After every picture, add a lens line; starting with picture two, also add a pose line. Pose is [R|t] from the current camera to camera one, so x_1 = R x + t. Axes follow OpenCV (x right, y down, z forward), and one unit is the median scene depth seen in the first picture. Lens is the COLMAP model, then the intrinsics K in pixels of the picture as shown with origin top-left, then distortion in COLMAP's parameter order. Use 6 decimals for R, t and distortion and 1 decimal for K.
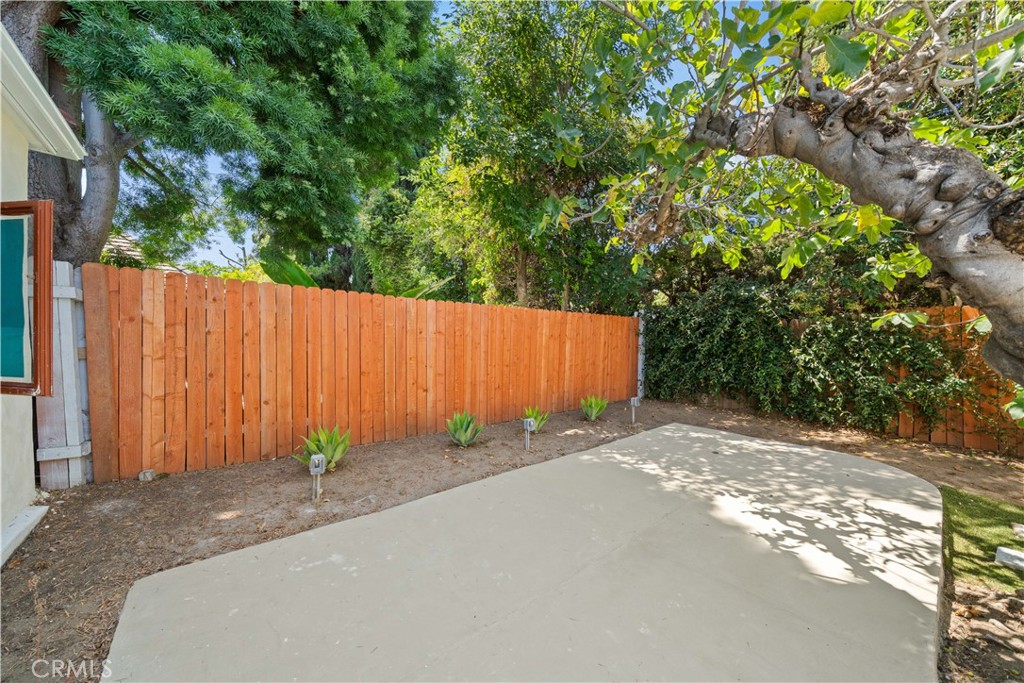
lens RADIAL K [[355.4, 0, 508.2], [0, 355.4, 345.2], [0, 0, 1]] dist [-0.001383, 0.000021]
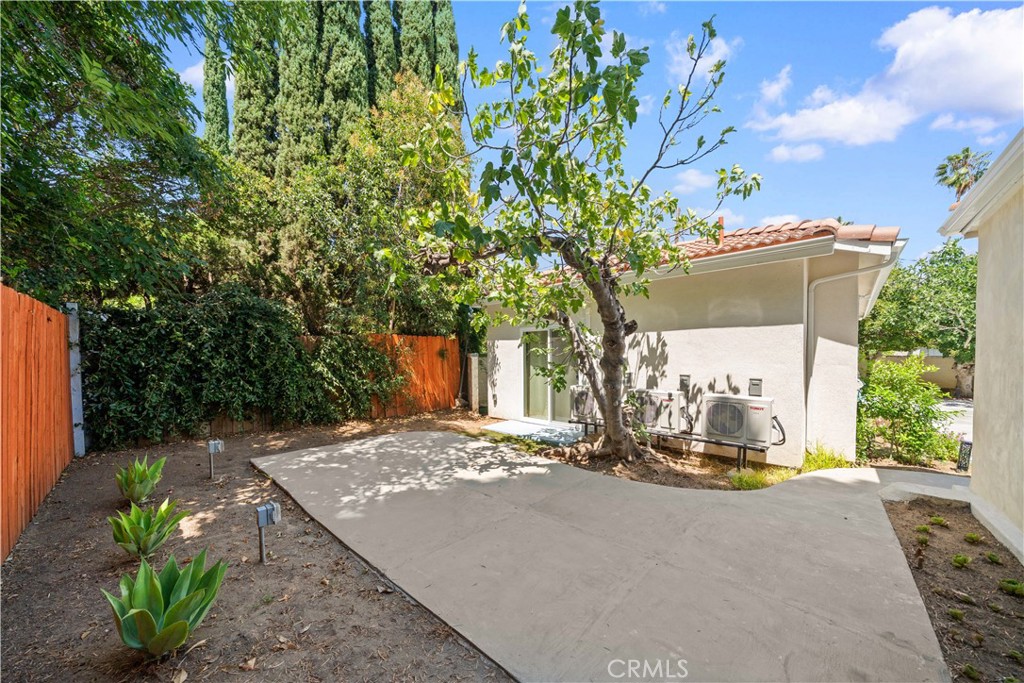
lens RADIAL K [[355.4, 0, 508.1], [0, 355.4, 349.1], [0, 0, 1]] dist [-0.001383, 0.000021]
pose [[-0.130361, -0.000259, 0.991467, -0.825006], [0.001304, 0.999999, 0.000432, -0.067490], [-0.991466, 0.001349, -0.130361, 1.015550]]
